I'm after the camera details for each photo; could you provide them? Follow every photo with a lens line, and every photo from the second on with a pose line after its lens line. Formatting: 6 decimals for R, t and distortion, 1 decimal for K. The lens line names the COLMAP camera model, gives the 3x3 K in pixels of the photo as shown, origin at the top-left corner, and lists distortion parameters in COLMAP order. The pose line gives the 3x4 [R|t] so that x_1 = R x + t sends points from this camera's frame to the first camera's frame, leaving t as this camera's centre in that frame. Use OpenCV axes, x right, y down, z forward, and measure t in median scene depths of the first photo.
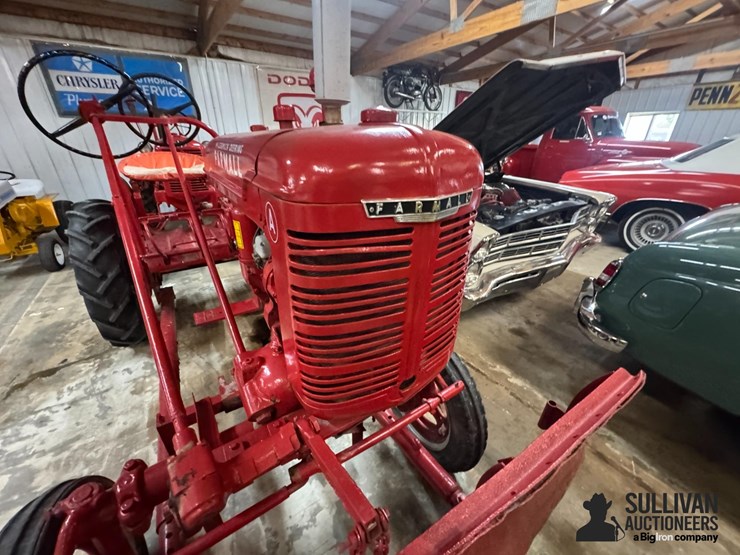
lens RADIAL K [[296.1, 0, 370.0], [0, 296.1, 277.5], [0, 0, 1]] dist [-0.003235, 0.000175]
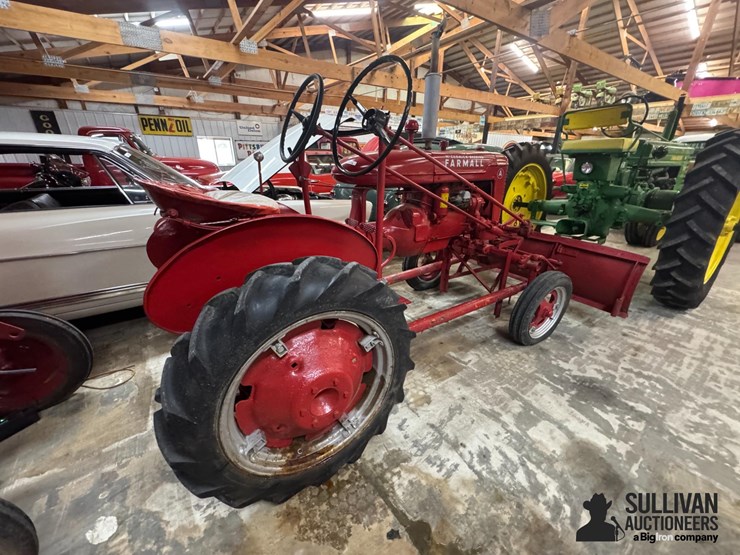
lens RADIAL K [[296.1, 0, 370.0], [0, 296.1, 277.5], [0, 0, 1]] dist [-0.003235, 0.000175]
pose [[-0.011148, -0.377037, 0.926131, -0.503276], [0.425567, 0.836333, 0.345602, -0.125567], [-0.904858, 0.397983, 0.151131, 0.277510]]
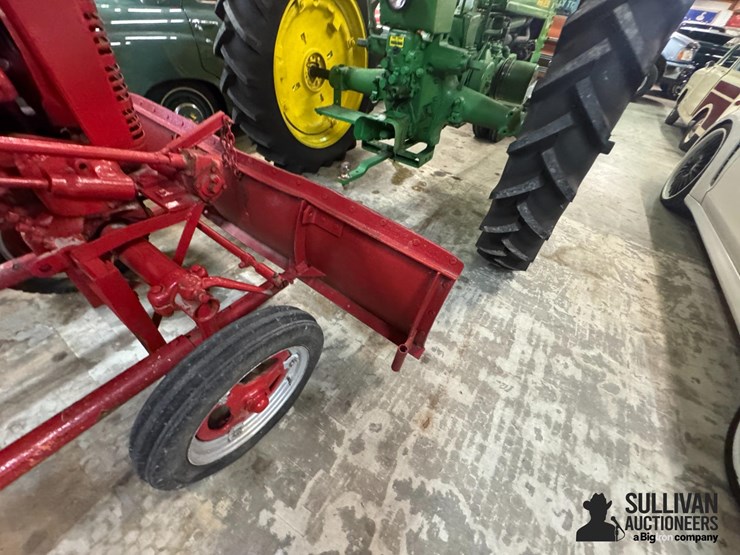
lens RADIAL K [[296.1, 0, 370.0], [0, 296.1, 277.5], [0, 0, 1]] dist [-0.003235, 0.000175]
pose [[-0.362397, -0.677677, 0.639861, -0.231675], [0.294135, 0.568288, 0.768462, 0.005619], [-0.884394, 0.466694, -0.006617, 0.045147]]
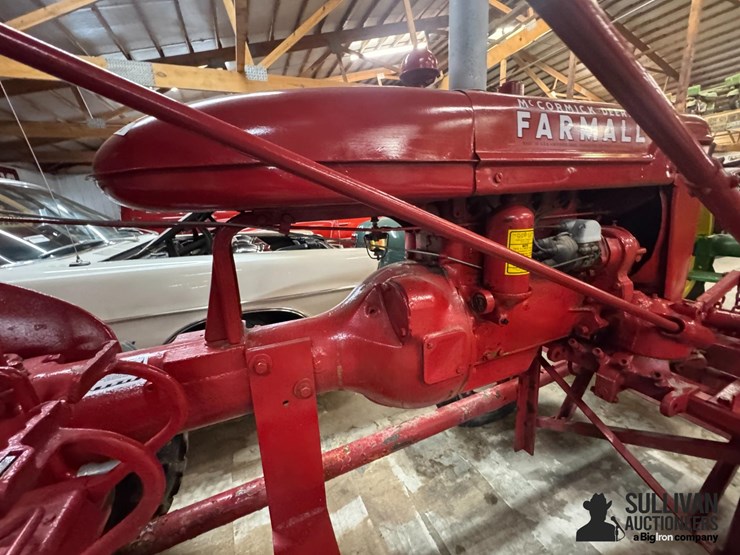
lens RADIAL K [[295.7, 0, 370.0], [0, 295.7, 277.5], [0, 0, 1]] dist [0.000078, -0.000029]
pose [[0.191136, -0.247961, 0.949727, -0.224216], [0.474035, 0.870572, 0.131894, -0.067536], [-0.859510, 0.424994, 0.283940, 0.228013]]
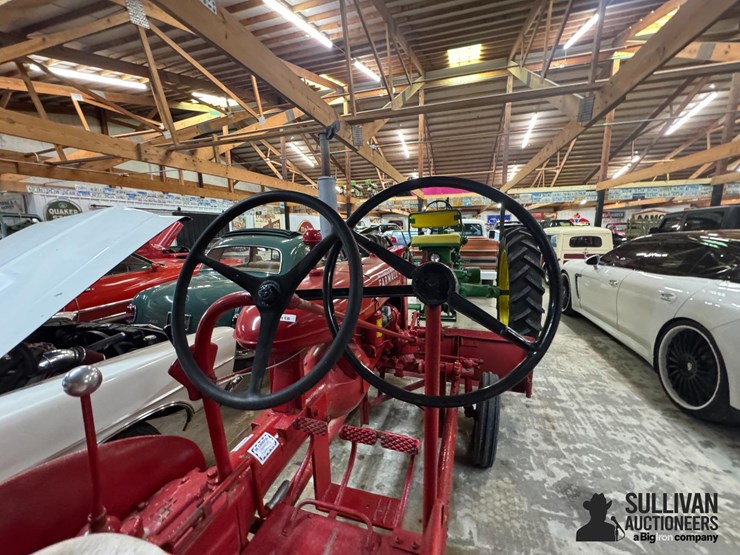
lens RADIAL K [[296.1, 0, 370.0], [0, 296.1, 277.5], [0, 0, 1]] dist [-0.003235, 0.000175]
pose [[-0.623826, -0.112314, 0.773451, -0.321326], [0.356913, 0.839466, 0.409768, -0.206602], [-0.695309, 0.531679, -0.483594, 0.335394]]
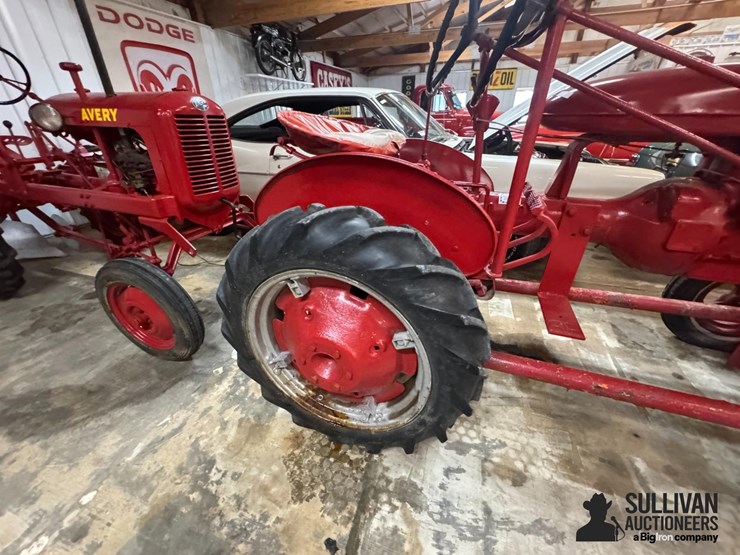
lens RADIAL K [[296.1, 0, 370.0], [0, 296.1, 277.5], [0, 0, 1]] dist [-0.003235, 0.000175]
pose [[0.799160, -0.297065, 0.522585, -0.405887], [0.269026, 0.954182, 0.131002, -0.067746], [-0.537558, 0.035897, 0.842462, 0.197401]]
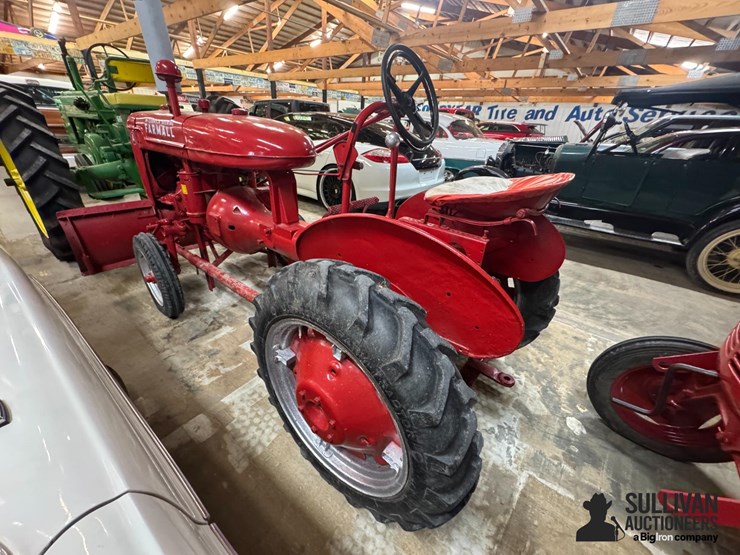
lens RADIAL K [[296.1, 0, 370.0], [0, 296.1, 277.5], [0, 0, 1]] dist [-0.003235, 0.000175]
pose [[-0.950983, 0.094801, -0.294353, -0.109195], [-0.180859, 0.601590, 0.778061, -0.264200], [0.250841, 0.793160, -0.554956, 0.545935]]
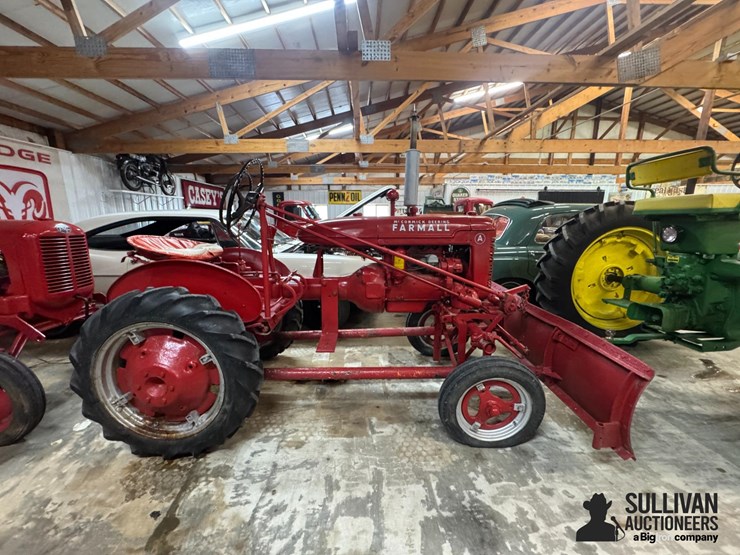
lens RADIAL K [[296.1, 0, 370.0], [0, 296.1, 277.5], [0, 0, 1]] dist [-0.003235, 0.000175]
pose [[0.530564, -0.168993, 0.830628, -0.458638], [0.368371, 0.928521, -0.046387, -0.006675], [-0.763417, 0.330591, 0.554892, 0.013577]]
